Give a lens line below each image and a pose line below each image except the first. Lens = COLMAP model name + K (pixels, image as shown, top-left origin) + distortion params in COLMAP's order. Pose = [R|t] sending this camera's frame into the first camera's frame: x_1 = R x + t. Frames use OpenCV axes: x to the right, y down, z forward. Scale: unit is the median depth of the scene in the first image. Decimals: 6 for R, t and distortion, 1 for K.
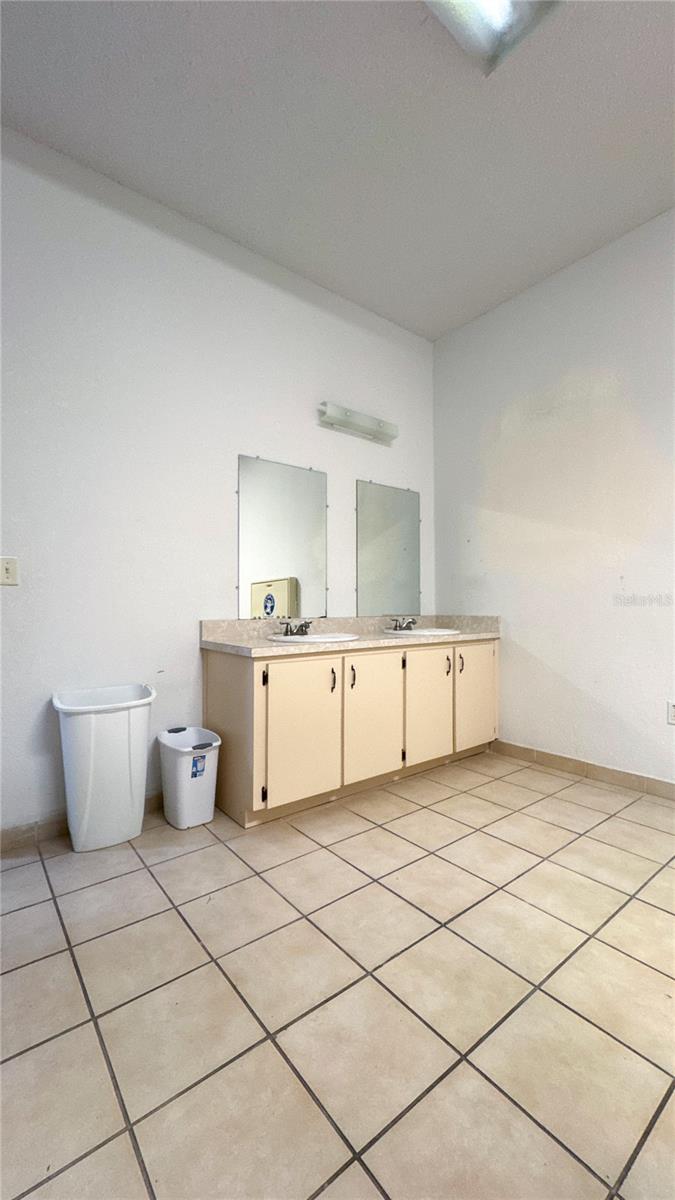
lens RADIAL K [[480.5, 0, 337.5], [0, 480.5, 600.0], [0, 0, 1]] dist [-0.001381, -0.000029]
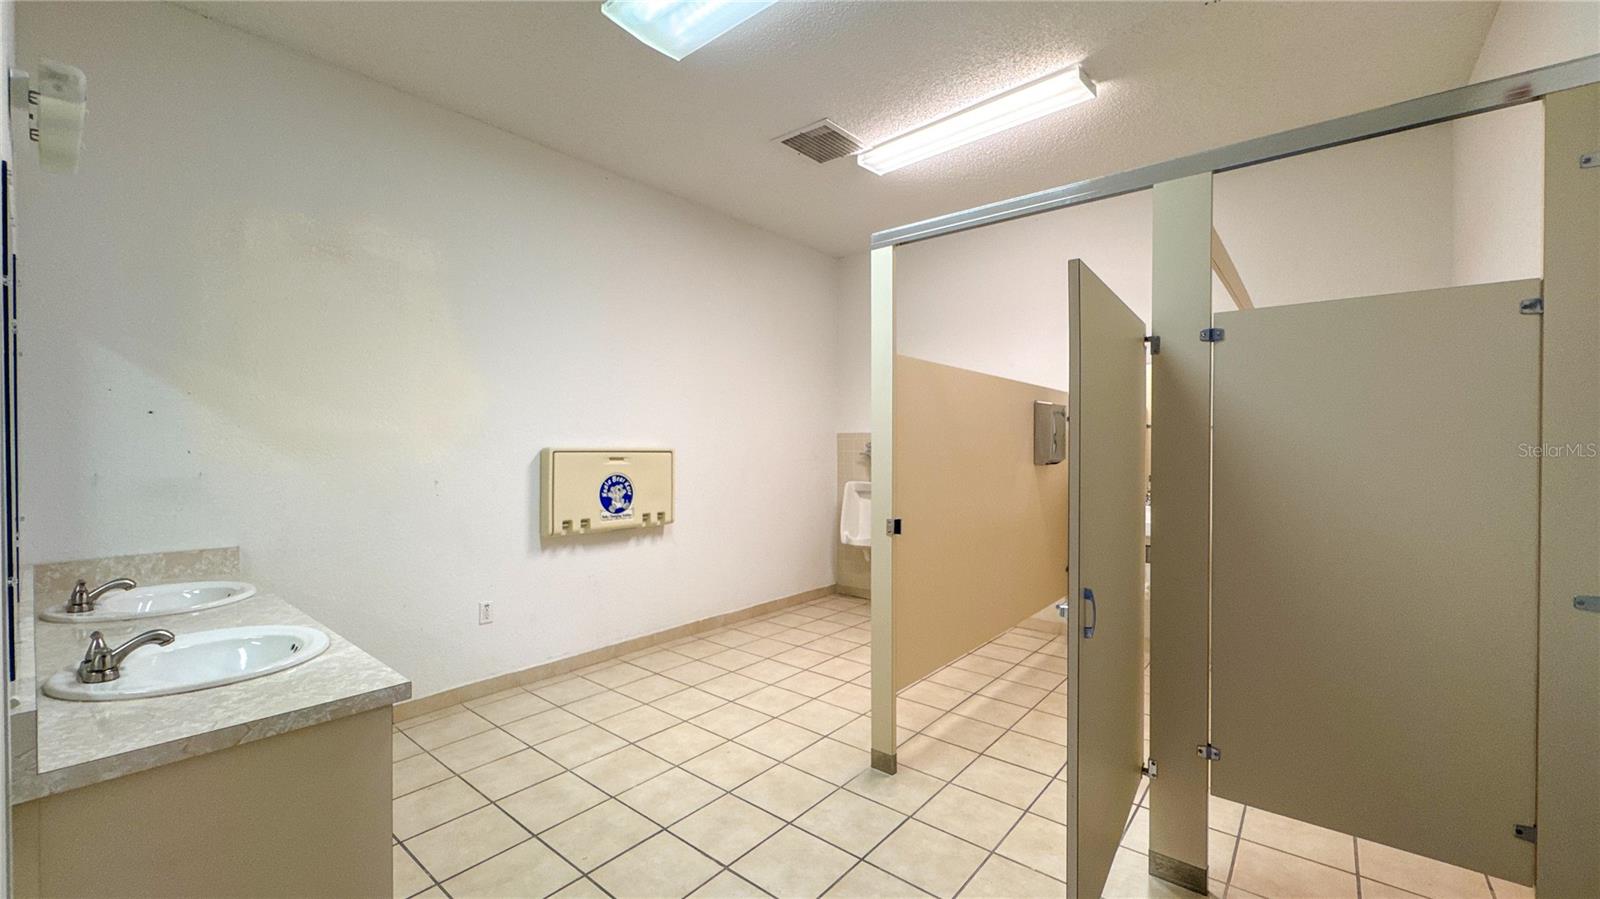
lens RADIAL K [[640.7, 0, 800.0], [0, 640.7, 449.5], [0, 0, 1]] dist [-0.001381, -0.000029]
pose [[-0.205713, -0.006728, 0.978589, -0.910661], [-0.011519, 0.999924, 0.004453, -0.151188], [-0.978545, -0.010356, -0.205775, 0.708032]]
